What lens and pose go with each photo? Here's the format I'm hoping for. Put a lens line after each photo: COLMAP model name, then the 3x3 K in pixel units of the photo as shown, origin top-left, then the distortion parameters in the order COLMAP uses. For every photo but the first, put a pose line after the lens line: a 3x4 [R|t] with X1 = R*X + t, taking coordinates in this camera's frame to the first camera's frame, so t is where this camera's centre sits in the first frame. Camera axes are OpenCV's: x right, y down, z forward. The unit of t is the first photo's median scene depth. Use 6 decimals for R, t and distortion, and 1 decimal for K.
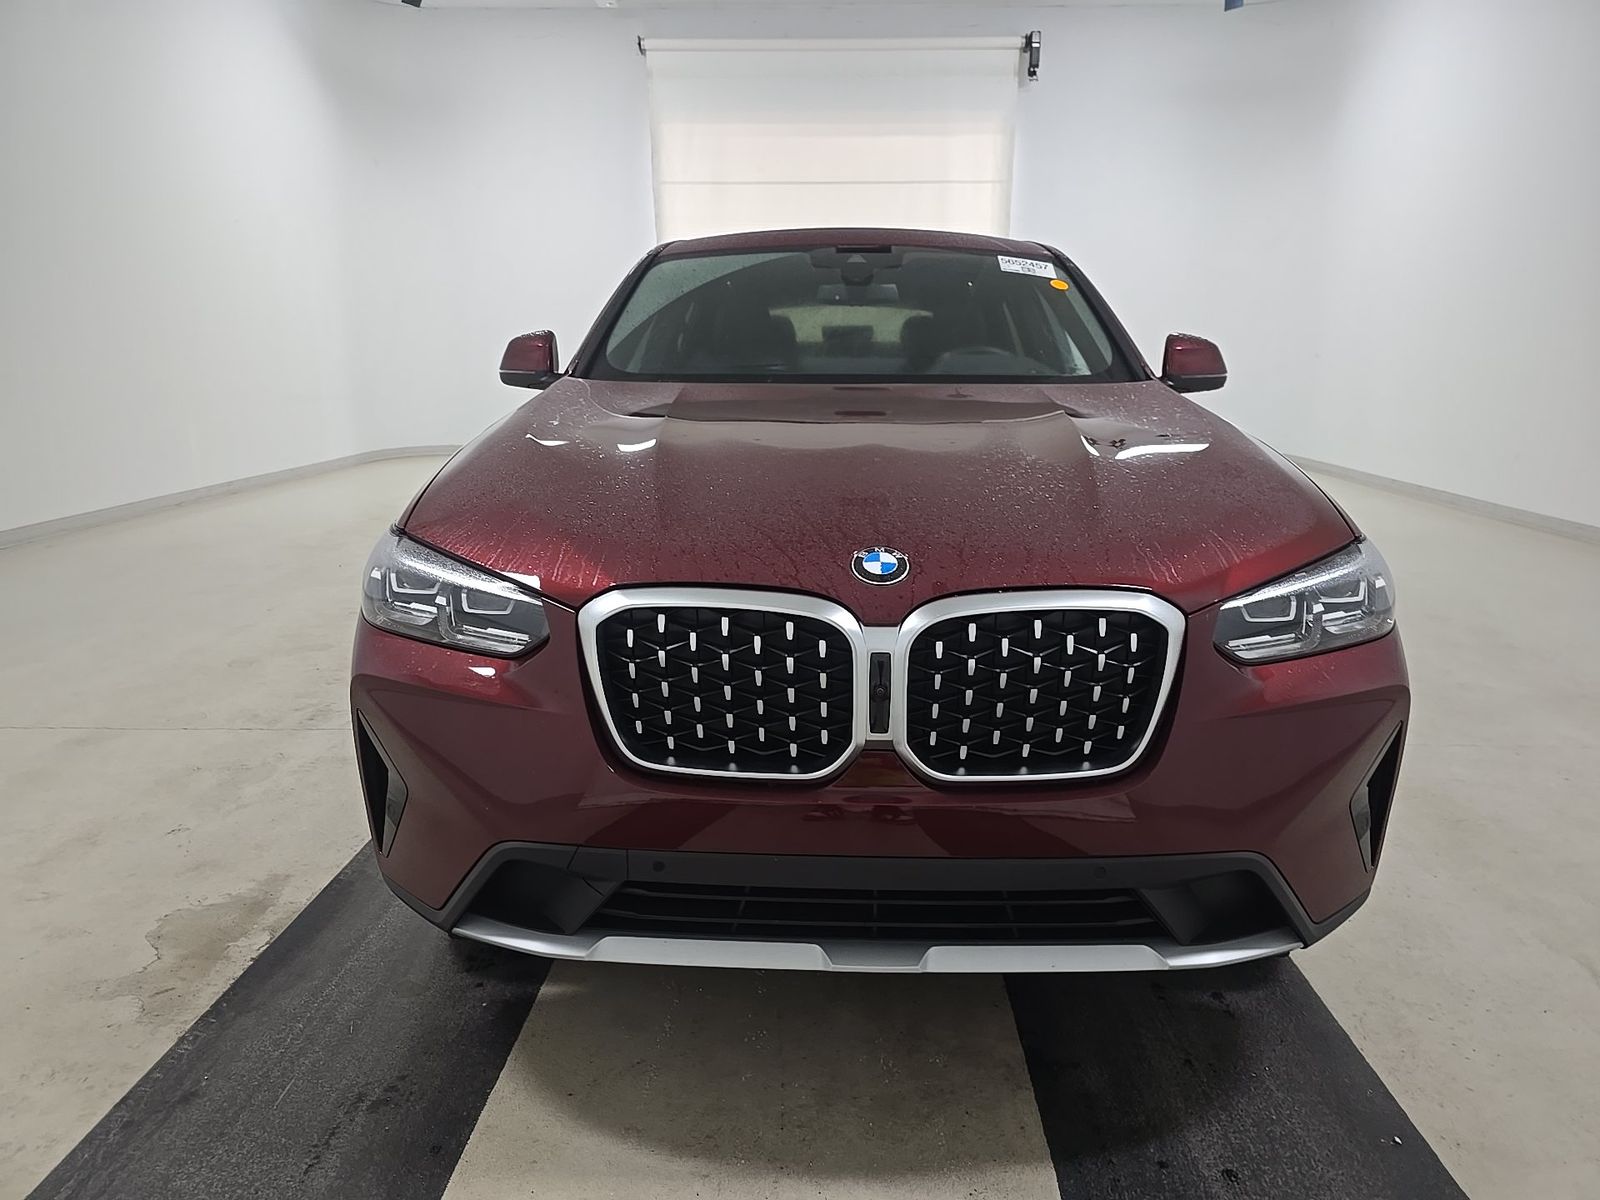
lens RADIAL K [[1076.8, 0, 806.3], [0, 1076.8, 595.6], [0, 0, 1]] dist [0.062918, -0.059048]
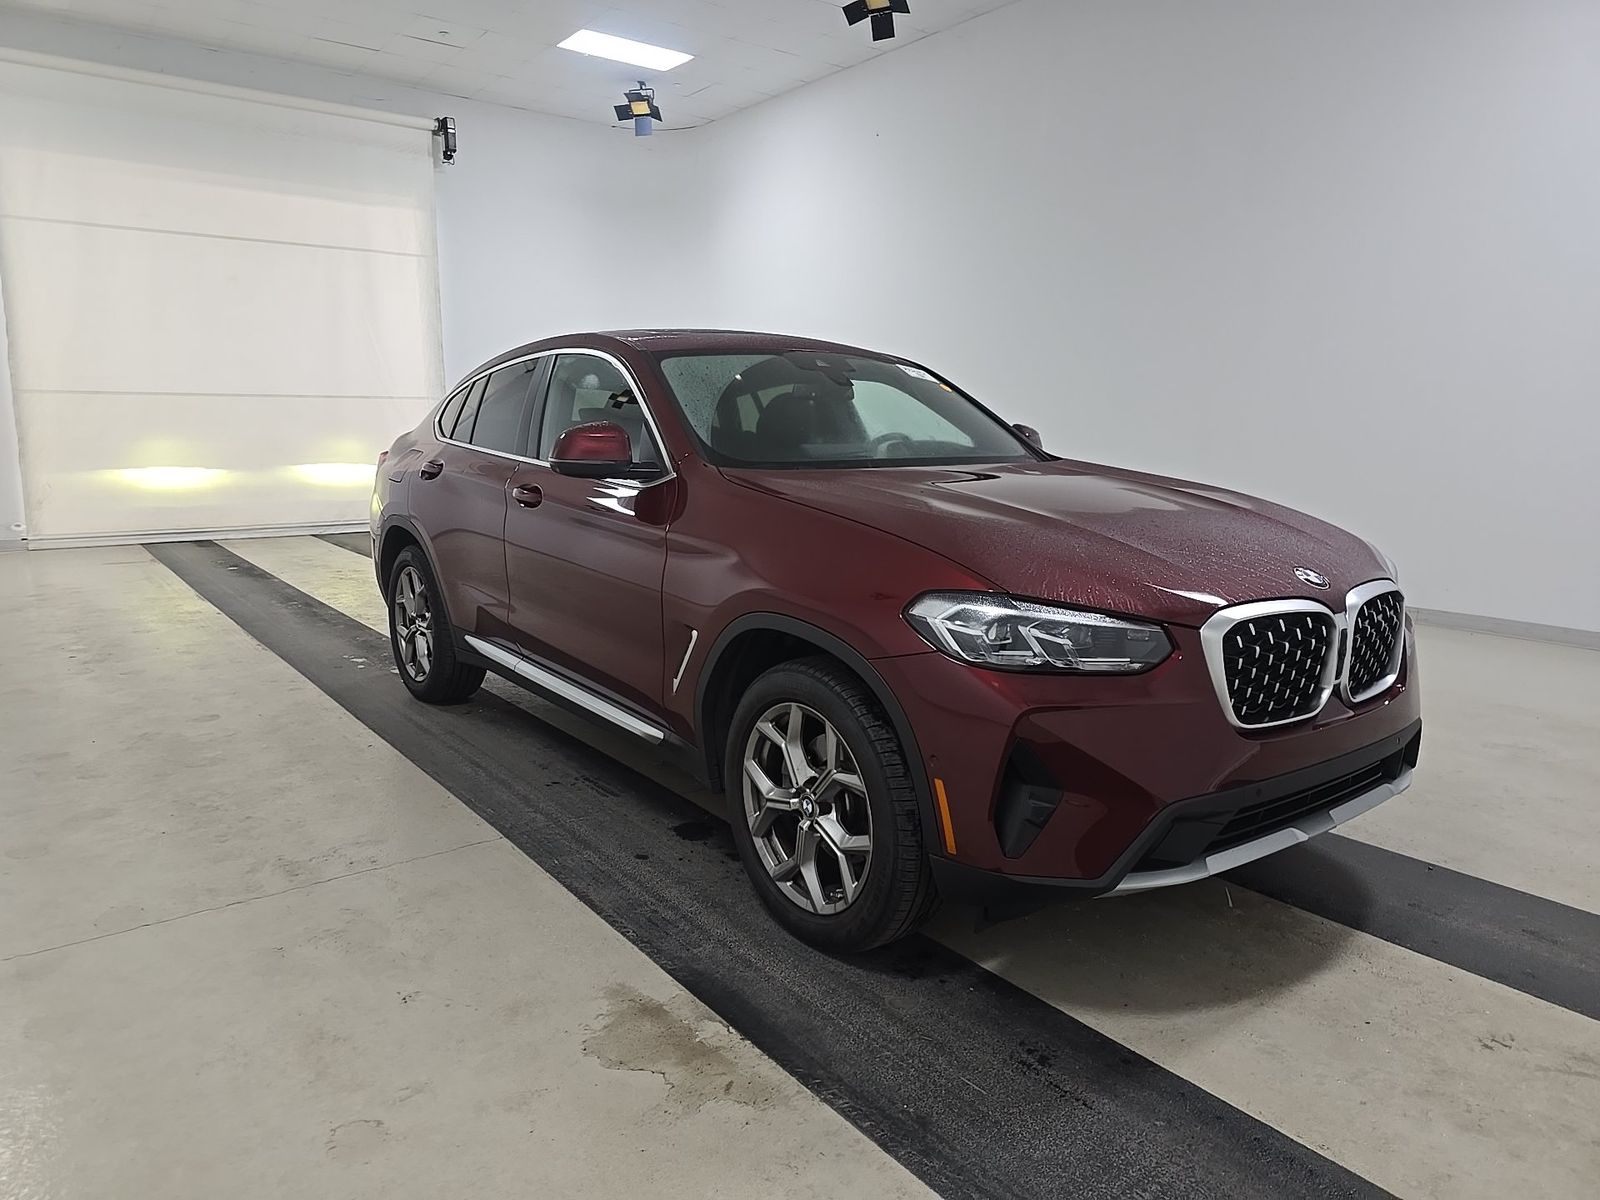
lens RADIAL K [[1076.8, 0, 806.3], [0, 1076.8, 595.6], [0, 0, 1]] dist [0.062918, -0.059048]
pose [[0.778336, -0.101353, 0.619613, -1.223783], [0.137143, 0.990498, -0.010254, -0.071260], [-0.612686, 0.092957, 0.784841, 0.146205]]
